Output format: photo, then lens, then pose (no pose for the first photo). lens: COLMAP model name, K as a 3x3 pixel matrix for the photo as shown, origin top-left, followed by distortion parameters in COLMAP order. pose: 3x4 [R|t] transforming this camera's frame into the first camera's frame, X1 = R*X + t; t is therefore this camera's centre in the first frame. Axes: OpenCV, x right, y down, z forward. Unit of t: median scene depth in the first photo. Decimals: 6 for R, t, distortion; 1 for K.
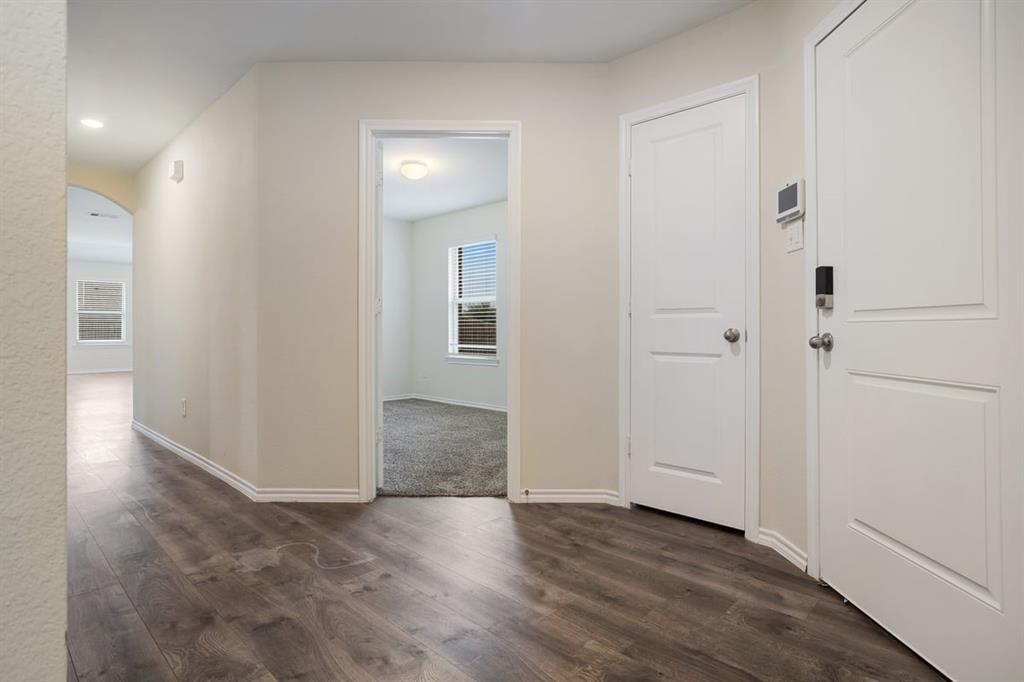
lens RADIAL K [[508.3, 0, 514.0], [0, 508.3, 338.2], [0, 0, 1]] dist [-0.015511, 0.003343]
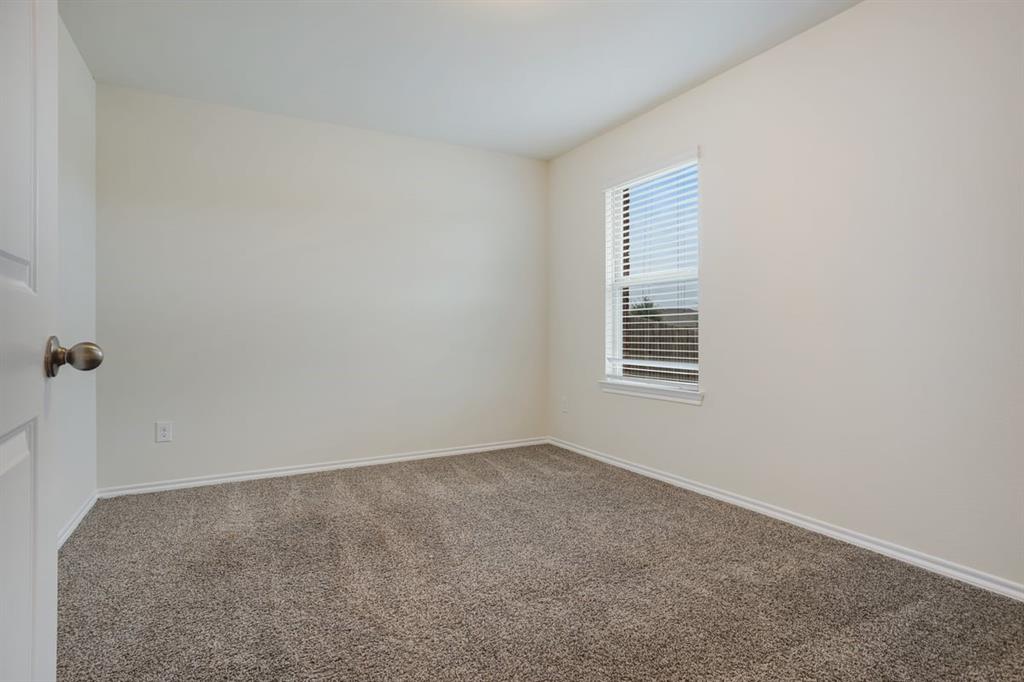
lens RADIAL K [[508.3, 0, 515.1], [0, 508.3, 340.9], [0, 0, 1]] dist [-0.015511, 0.003343]
pose [[0.949045, 0.003662, -0.315120, -0.045113], [-0.005020, 0.999981, -0.003499, -0.005798], [0.315101, 0.004902, 0.949045, 0.428193]]
